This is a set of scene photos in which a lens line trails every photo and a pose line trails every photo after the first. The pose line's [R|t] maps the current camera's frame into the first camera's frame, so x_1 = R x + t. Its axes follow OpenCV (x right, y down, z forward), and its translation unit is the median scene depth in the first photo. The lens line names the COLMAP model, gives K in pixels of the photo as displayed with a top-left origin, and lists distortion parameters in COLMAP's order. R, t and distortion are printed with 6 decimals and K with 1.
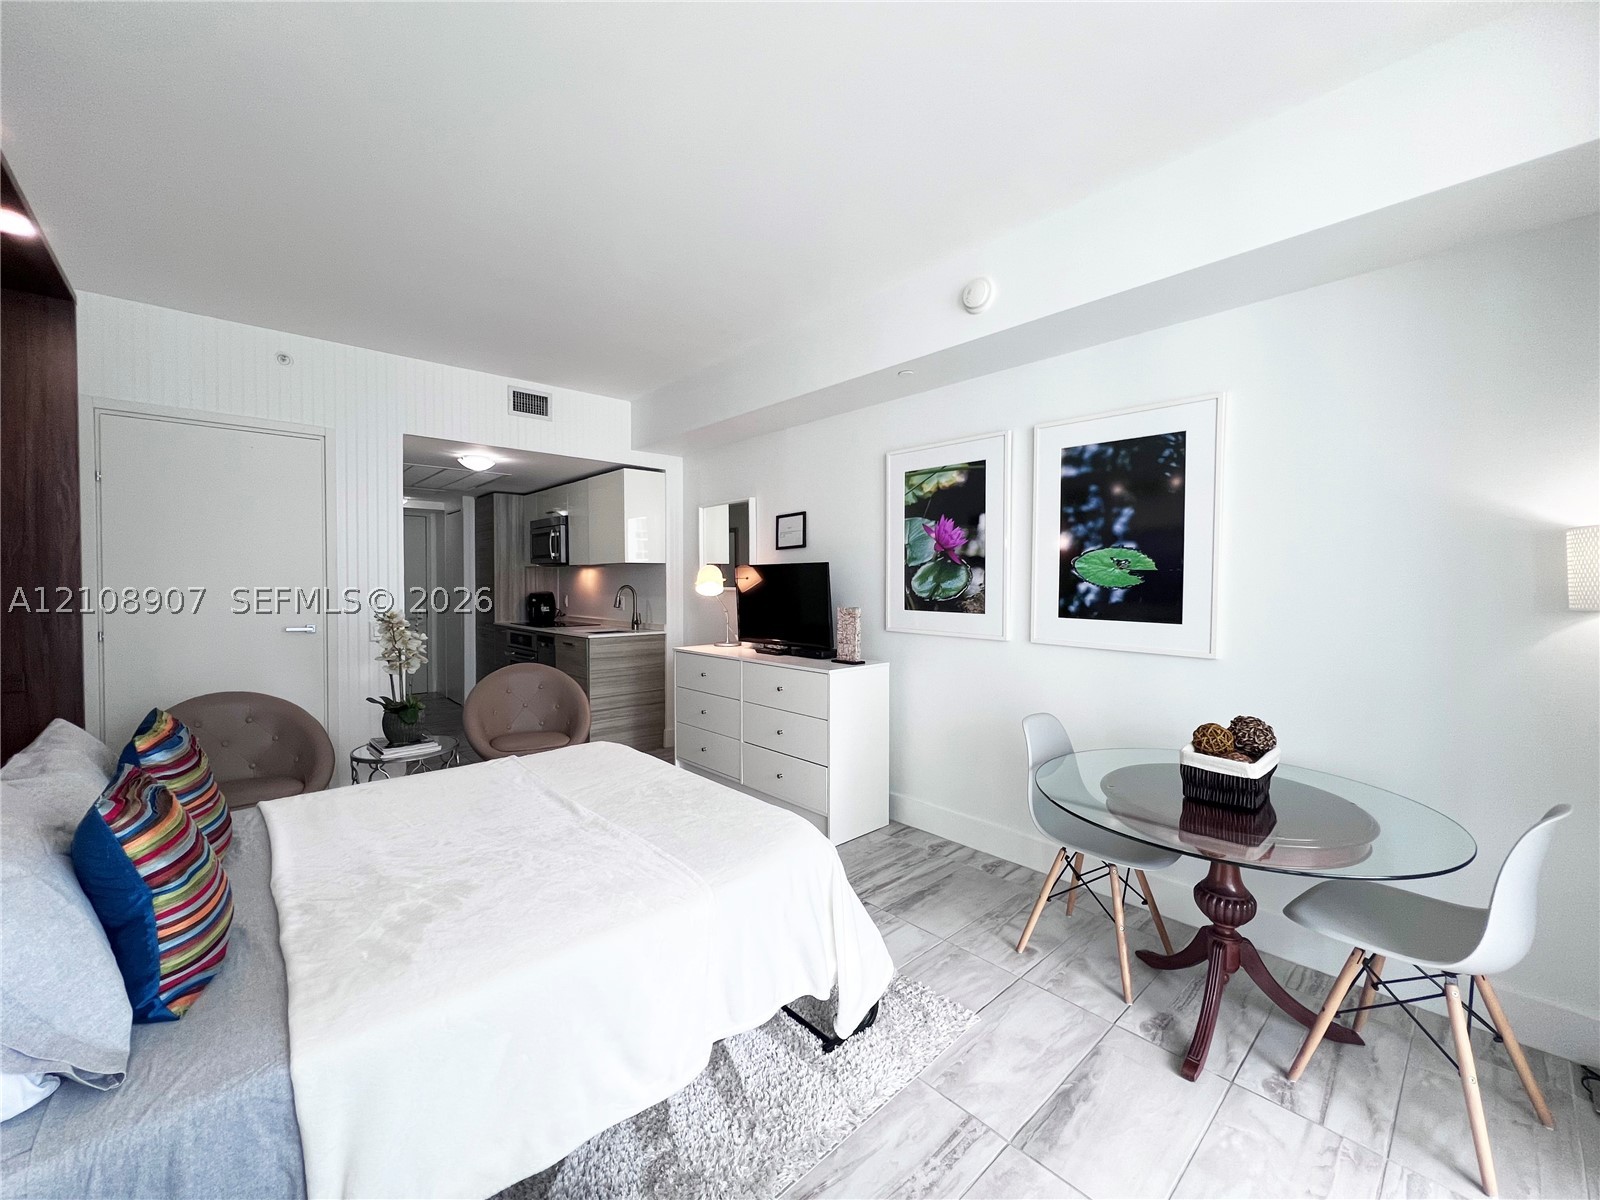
lens RADIAL K [[641.5, 0, 794.8], [0, 641.5, 593.0], [0, 0, 1]] dist [-0.003095, 0.000935]
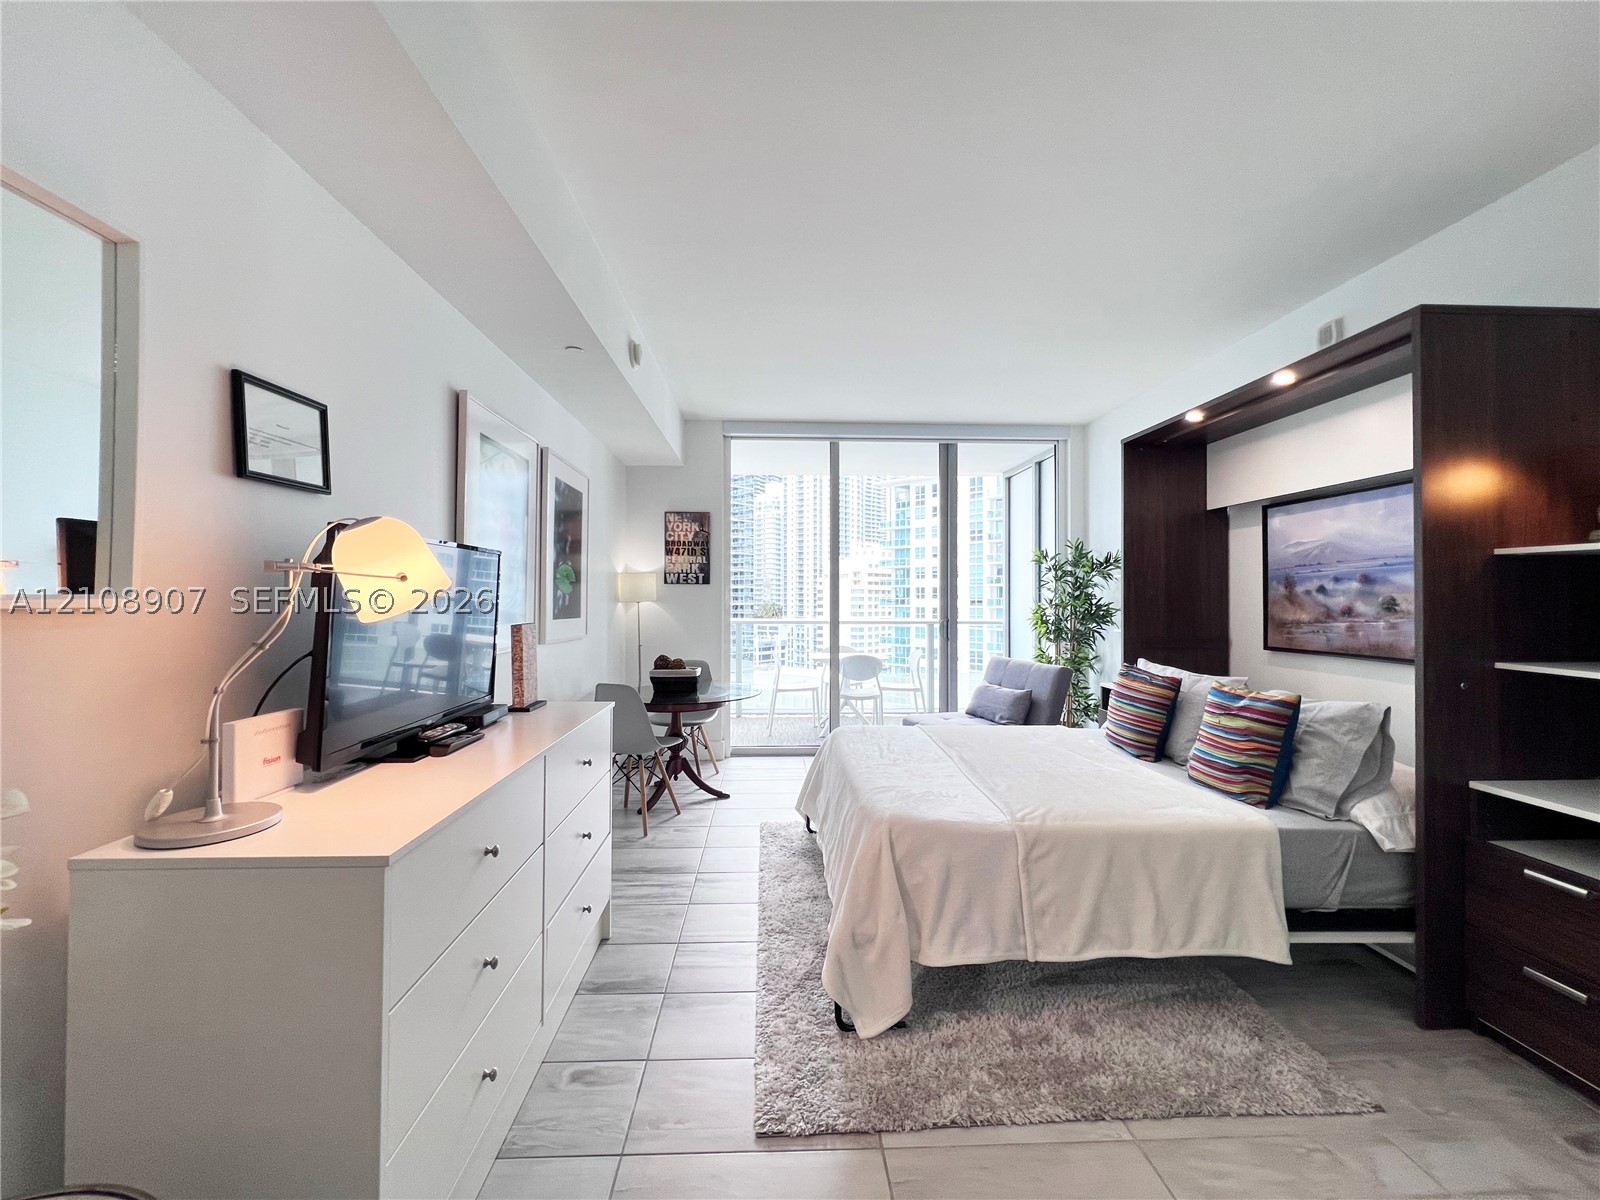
lens RADIAL K [[638.2, 0, 796.4], [0, 638.2, 591.8], [0, 0, 1]] dist [-0.001391, 0.000043]
pose [[-0.770567, 0.003022, 0.637352, -0.584227], [0.007228, 0.999966, 0.003998, -0.011719], [-0.637318, 0.007687, -0.770563, 1.404345]]
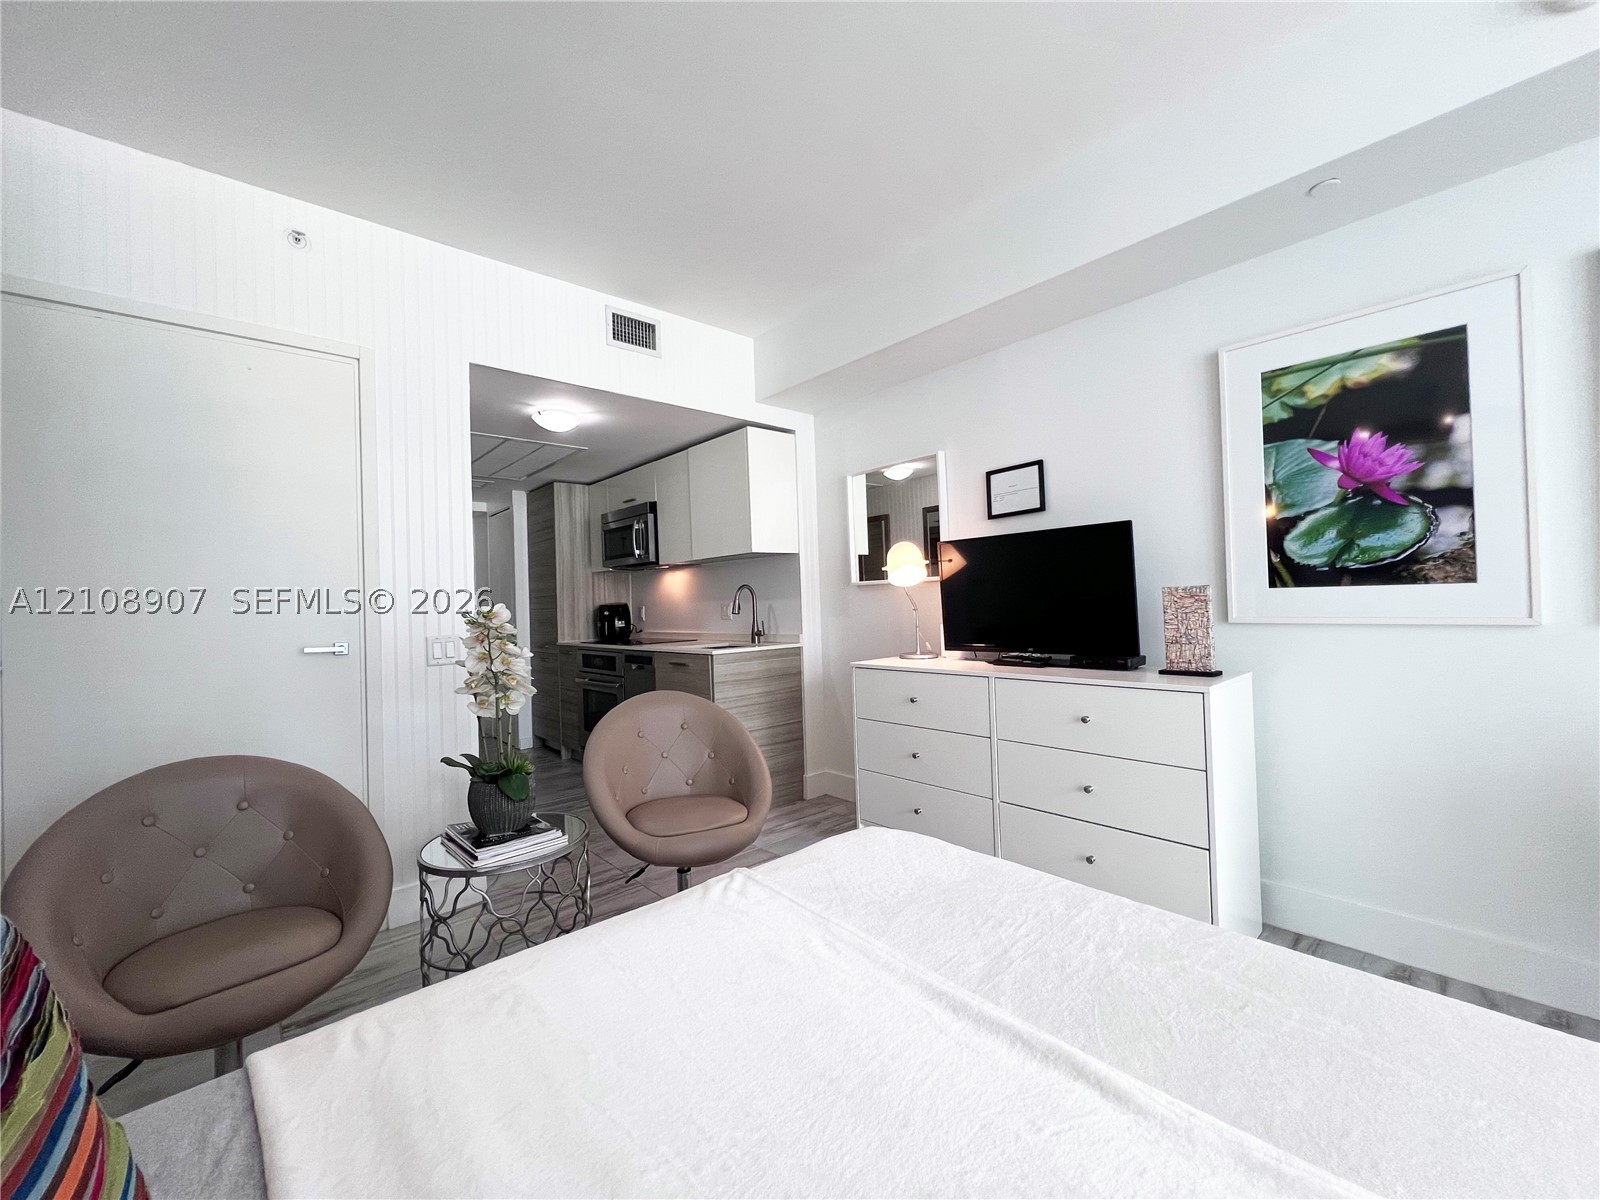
lens RADIAL K [[641.5, 0, 795.2], [0, 641.5, 592.3], [0, 0, 1]] dist [-0.003095, 0.000935]
pose [[0.999403, -0.033171, -0.009662, -0.312740], [0.032825, 0.998882, -0.034014, 0.039351], [0.010780, 0.033677, 0.999375, 0.384908]]
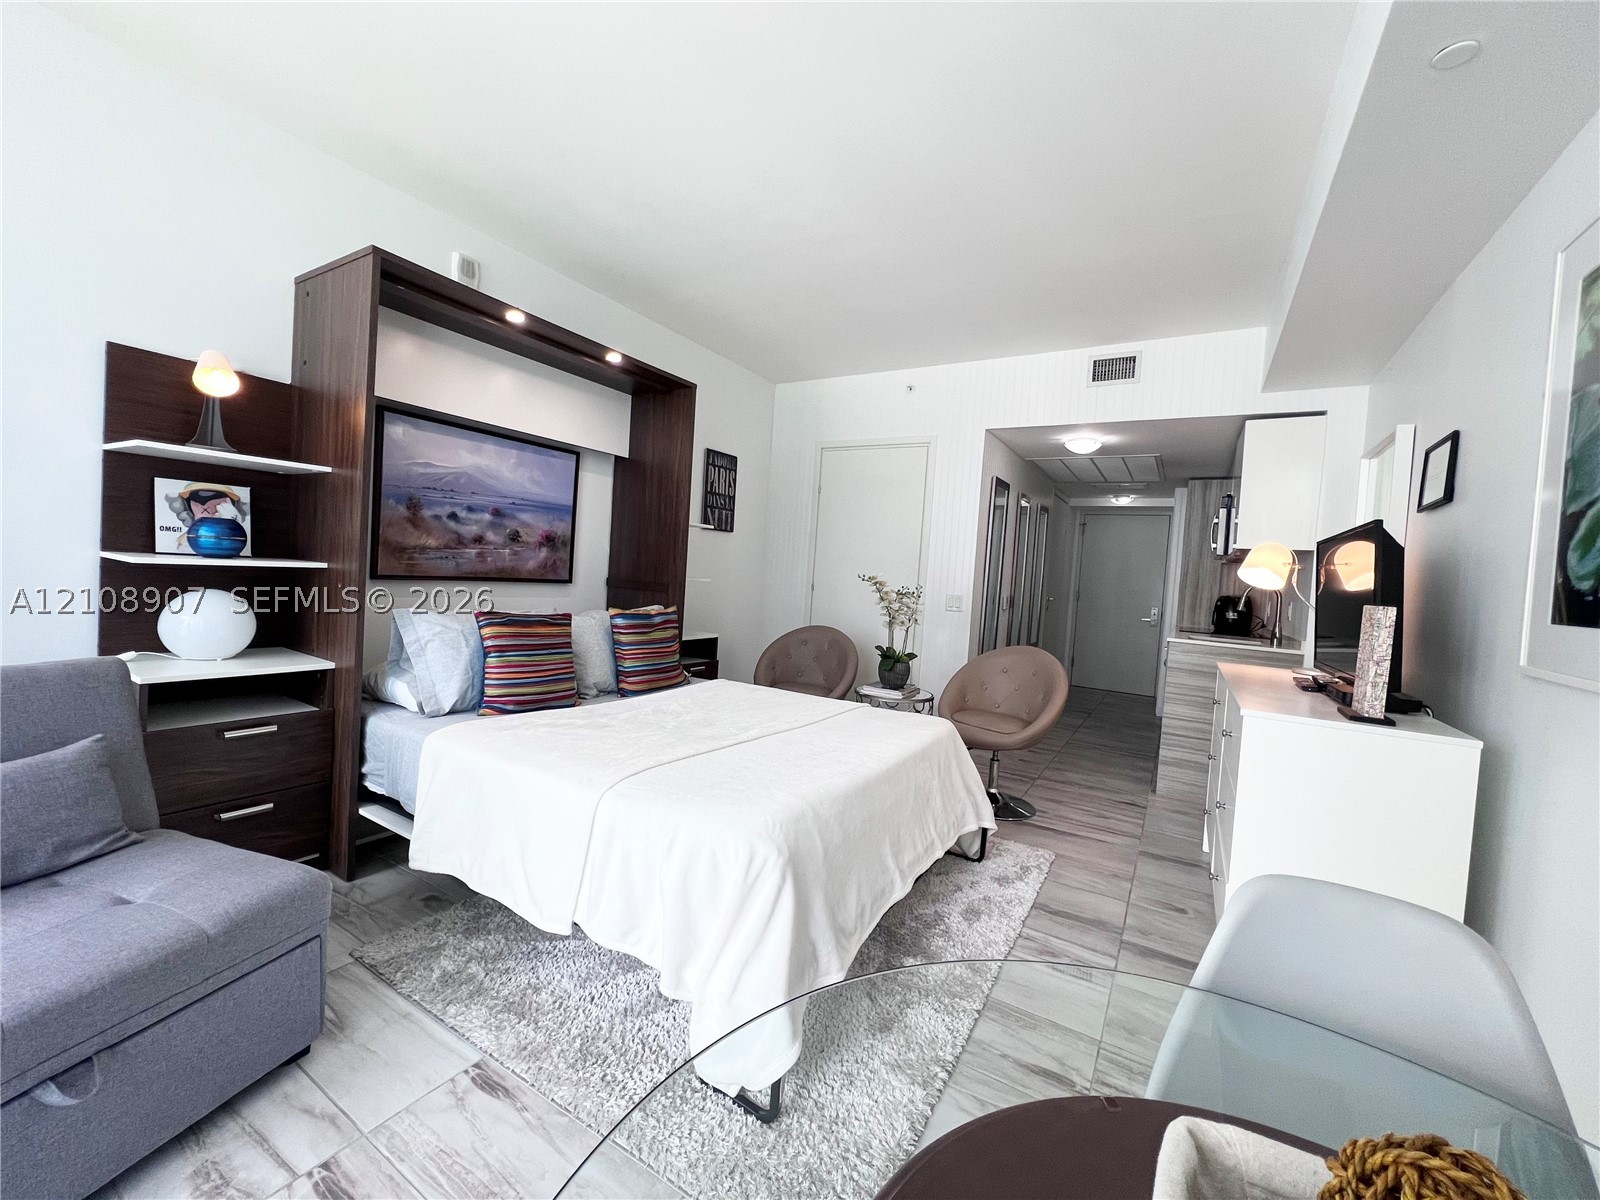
lens RADIAL K [[641.5, 0, 795.3], [0, 641.5, 594.3], [0, 0, 1]] dist [-0.003095, 0.000935]
pose [[0.283121, 0.052624, -0.957639, 0.451684], [-0.082619, 0.996120, 0.030313, 0.037224], [0.955519, 0.070537, 0.286370, 0.455796]]
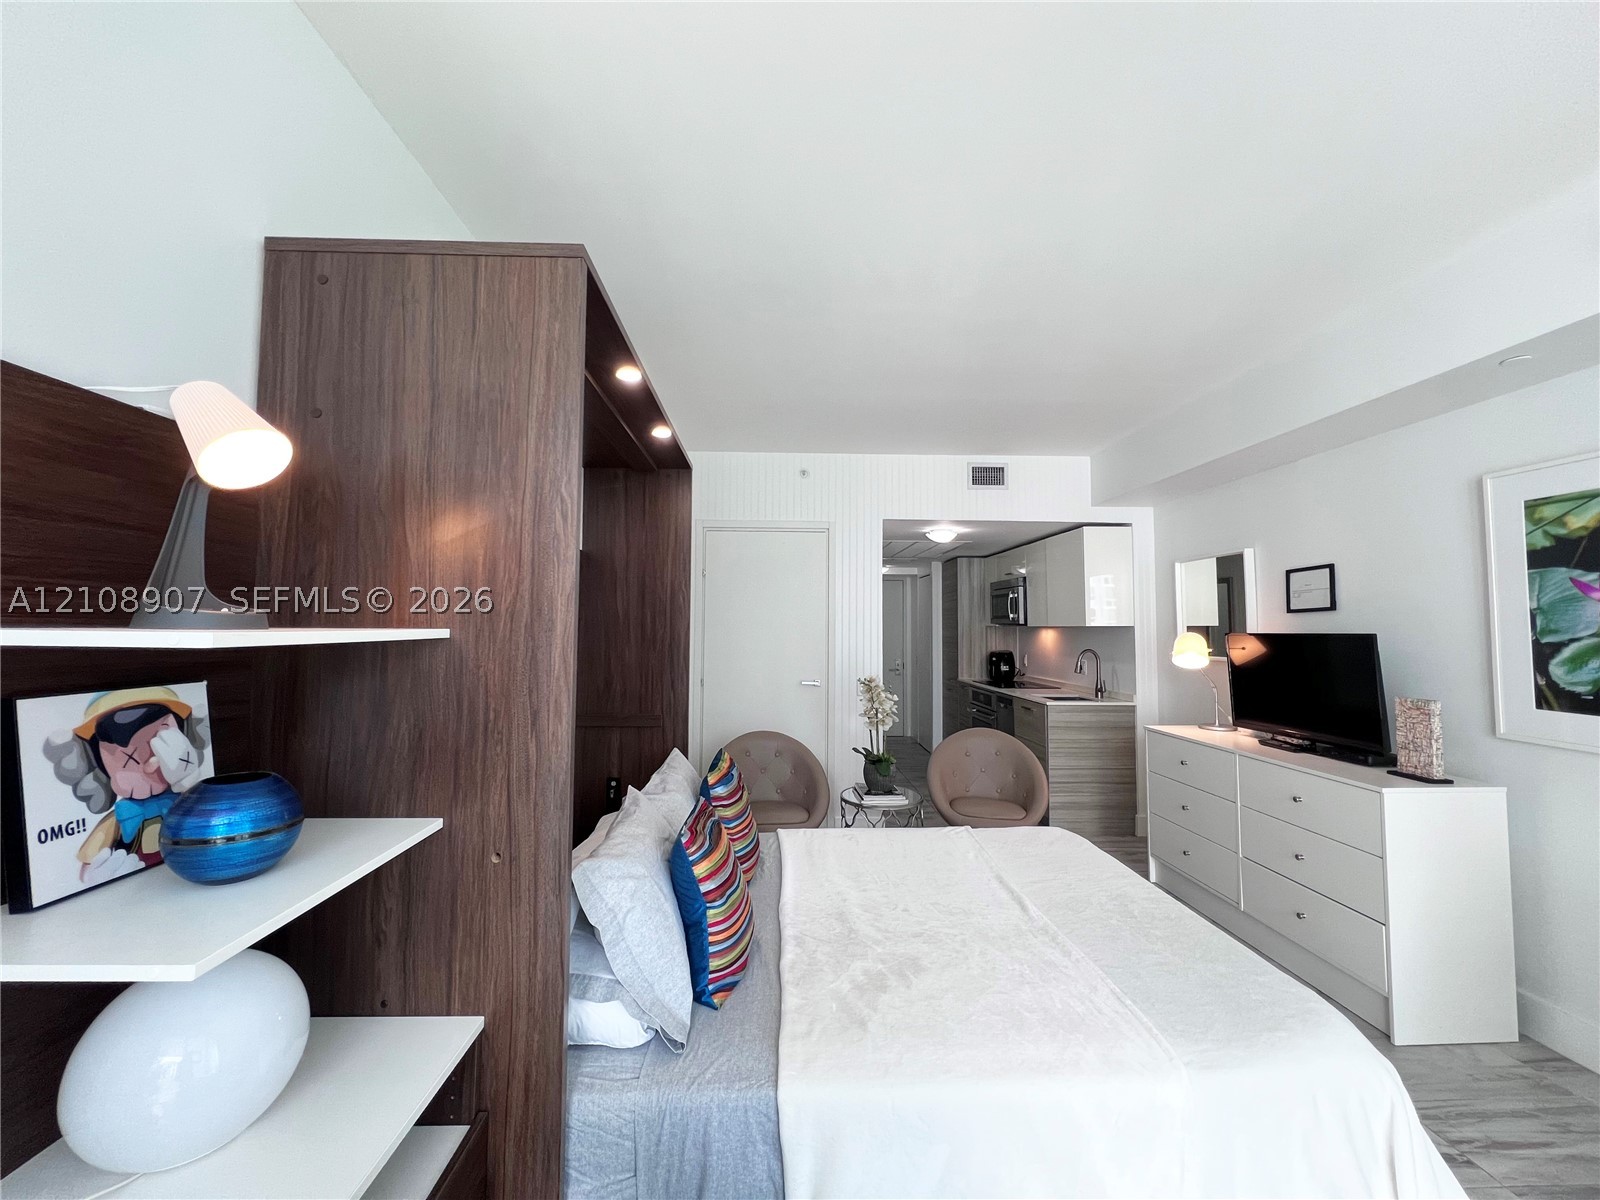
lens RADIAL K [[638.2, 0, 794.4], [0, 638.2, 594.0], [0, 0, 1]] dist [-0.001391, 0.000043]
pose [[0.767182, -0.030073, -0.640724, 0.011745], [-0.016958, 0.997600, -0.067129, -0.036573], [0.641205, 0.062366, 0.764831, 0.011634]]
